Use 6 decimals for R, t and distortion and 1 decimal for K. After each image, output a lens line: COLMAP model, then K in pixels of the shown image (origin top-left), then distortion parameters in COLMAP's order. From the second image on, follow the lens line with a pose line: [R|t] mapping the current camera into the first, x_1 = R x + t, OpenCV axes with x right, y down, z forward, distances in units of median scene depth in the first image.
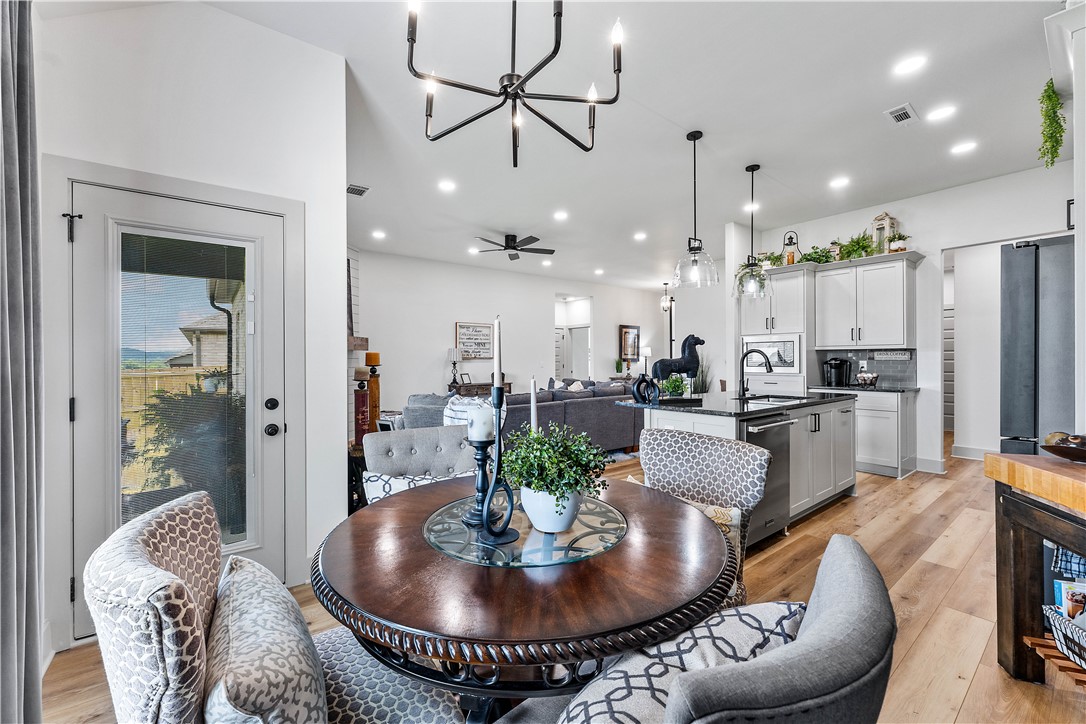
lens RADIAL K [[433.7, 0, 535.0], [0, 433.7, 359.5], [0, 0, 1]] dist [-0.002081, -0.000108]
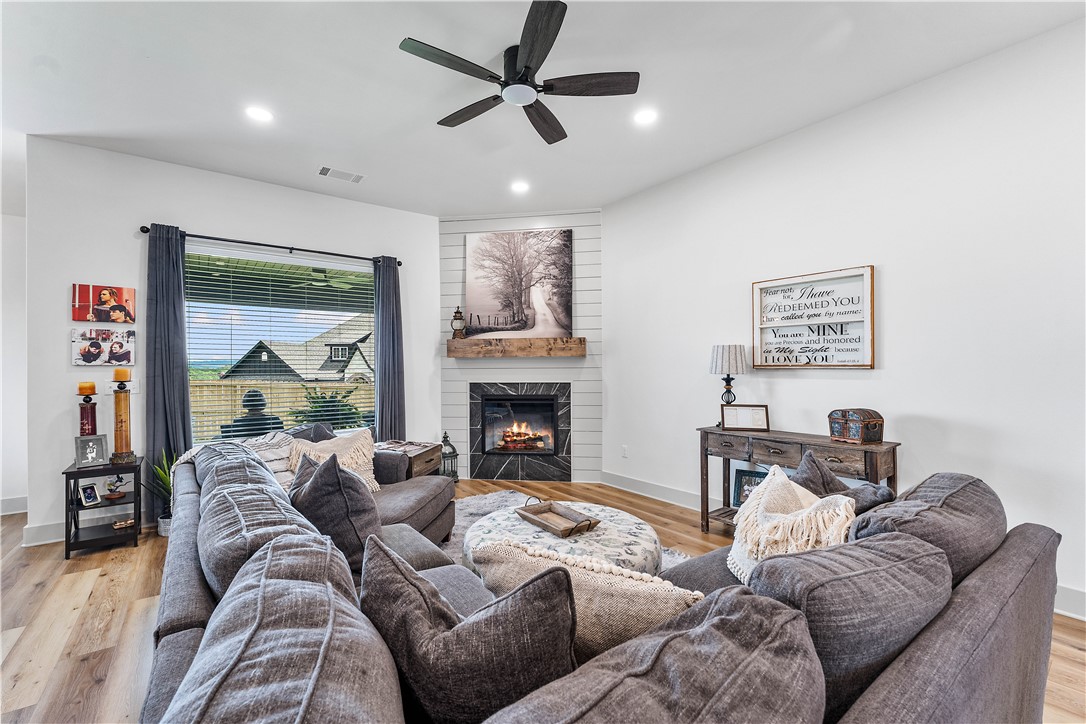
lens RADIAL K [[455.4, 0, 534.9], [0, 455.4, 365.1], [0, 0, 1]] dist [0.000480, -0.000345]
pose [[-0.012292, 0.002083, -0.999922, 0.407954], [0.008089, 0.999965, 0.001983, -0.011250], [0.999892, -0.008064, -0.012308, 1.182949]]
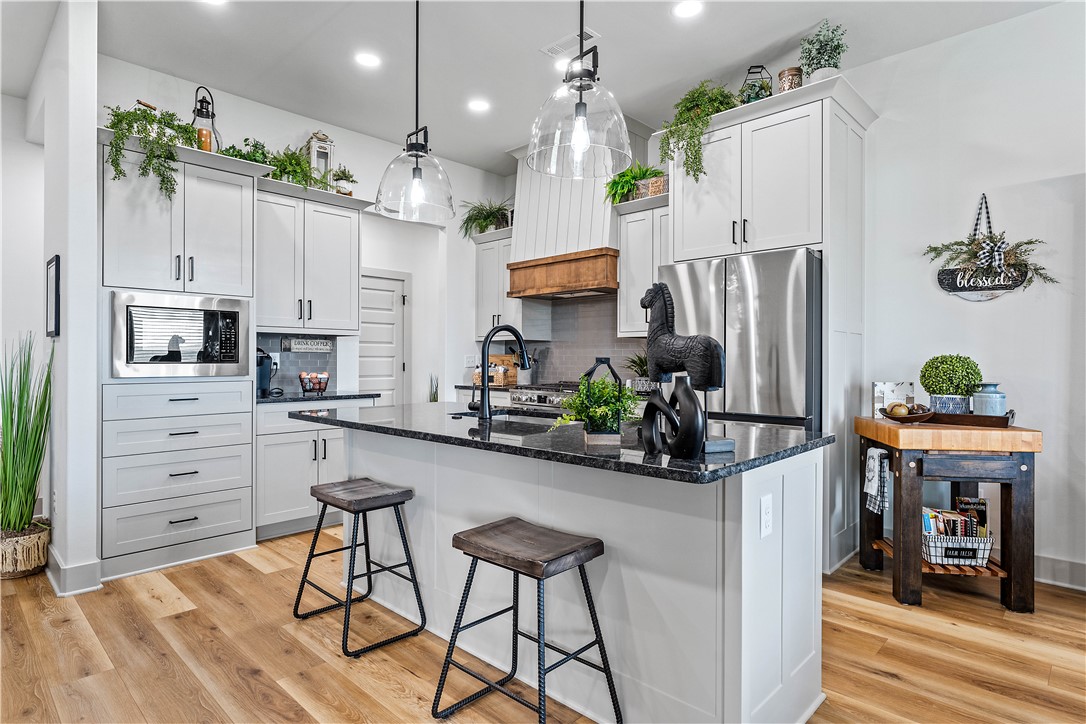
lens RADIAL K [[584.0, 0, 536.7], [0, 584.0, 362.7], [0, 0, 1]] dist [-0.002248, -0.000219]
pose [[-0.146284, -0.001779, 0.989241, -0.119691], [-0.004315, 0.999990, 0.001160, 0.013733], [-0.989233, -0.004099, -0.146291, 0.725640]]
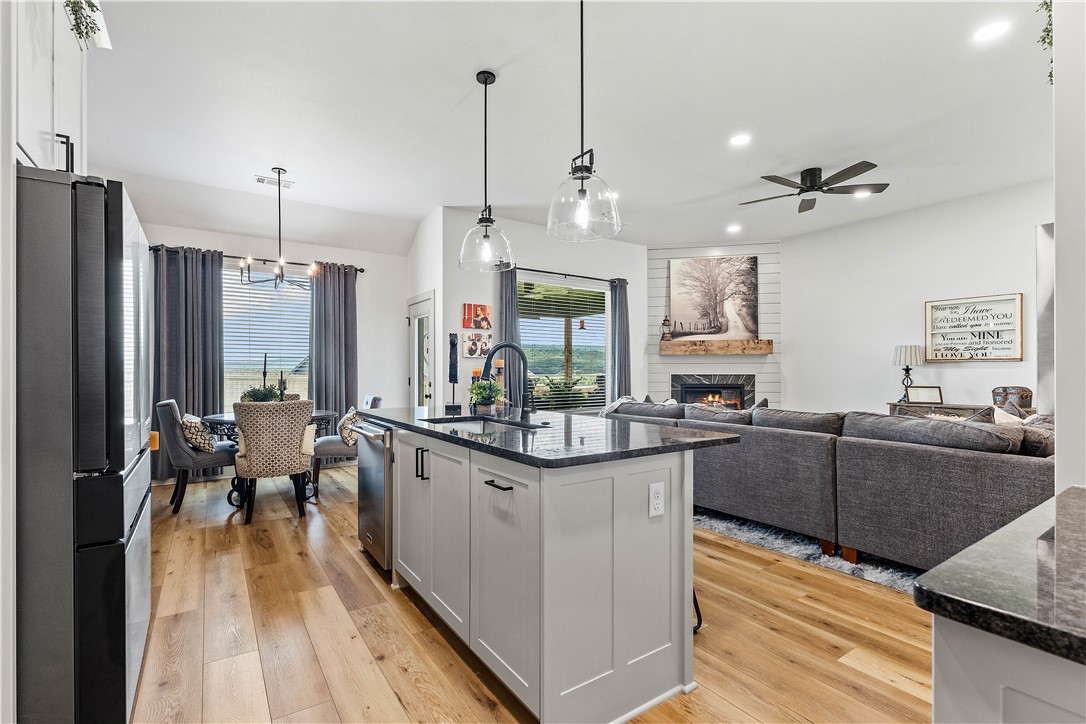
lens RADIAL K [[490.3, 0, 539.2], [0, 490.3, 369.8], [0, 0, 1]] dist [-0.002502, 0.000233]
pose [[-0.057201, 0.003823, -0.998355, 0.811181], [0.002905, 0.999989, 0.003663, 0.008461], [0.998358, -0.002690, -0.057211, 0.740498]]
